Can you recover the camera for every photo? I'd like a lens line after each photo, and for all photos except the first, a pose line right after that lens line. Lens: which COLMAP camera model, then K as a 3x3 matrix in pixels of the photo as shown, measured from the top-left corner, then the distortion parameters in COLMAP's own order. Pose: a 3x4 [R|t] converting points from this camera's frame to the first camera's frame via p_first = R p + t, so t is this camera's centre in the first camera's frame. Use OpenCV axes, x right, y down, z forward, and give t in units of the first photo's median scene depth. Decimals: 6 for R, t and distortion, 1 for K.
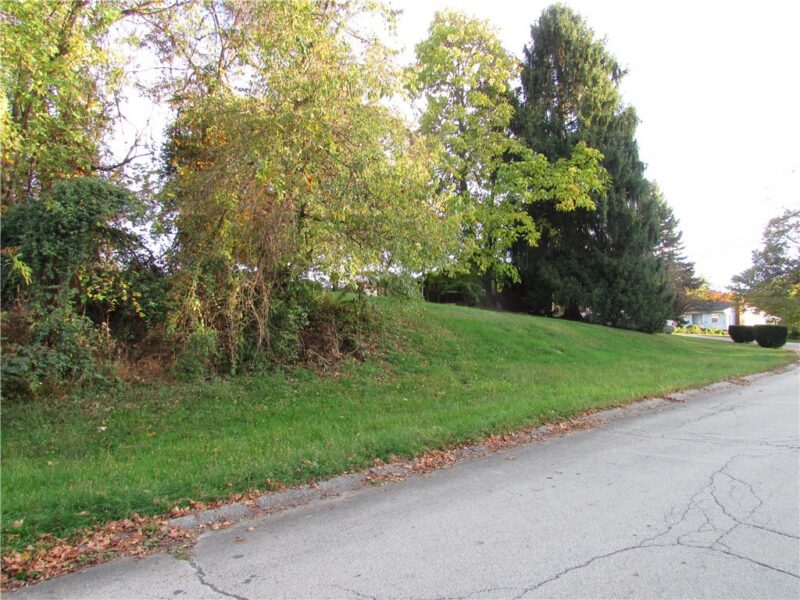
lens RADIAL K [[583.6, 0, 397.3], [0, 583.6, 302.5], [0, 0, 1]] dist [-0.006362, 0.001463]
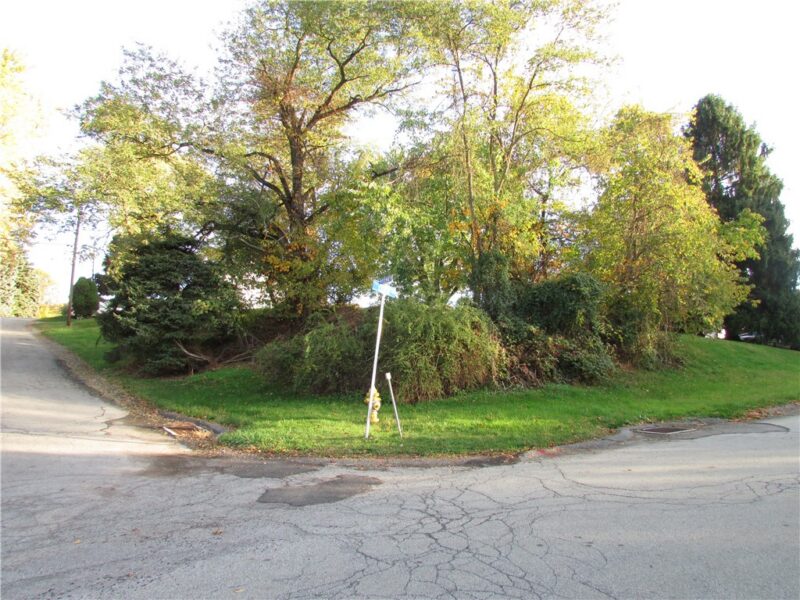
lens RADIAL K [[583.6, 0, 397.9], [0, 583.6, 298.7], [0, 0, 1]] dist [-0.006362, 0.001463]
pose [[0.995739, -0.003049, -0.092166, -0.099386], [-0.000314, 0.999335, -0.036454, -0.005124], [0.092216, 0.036328, 0.995076, -0.110342]]
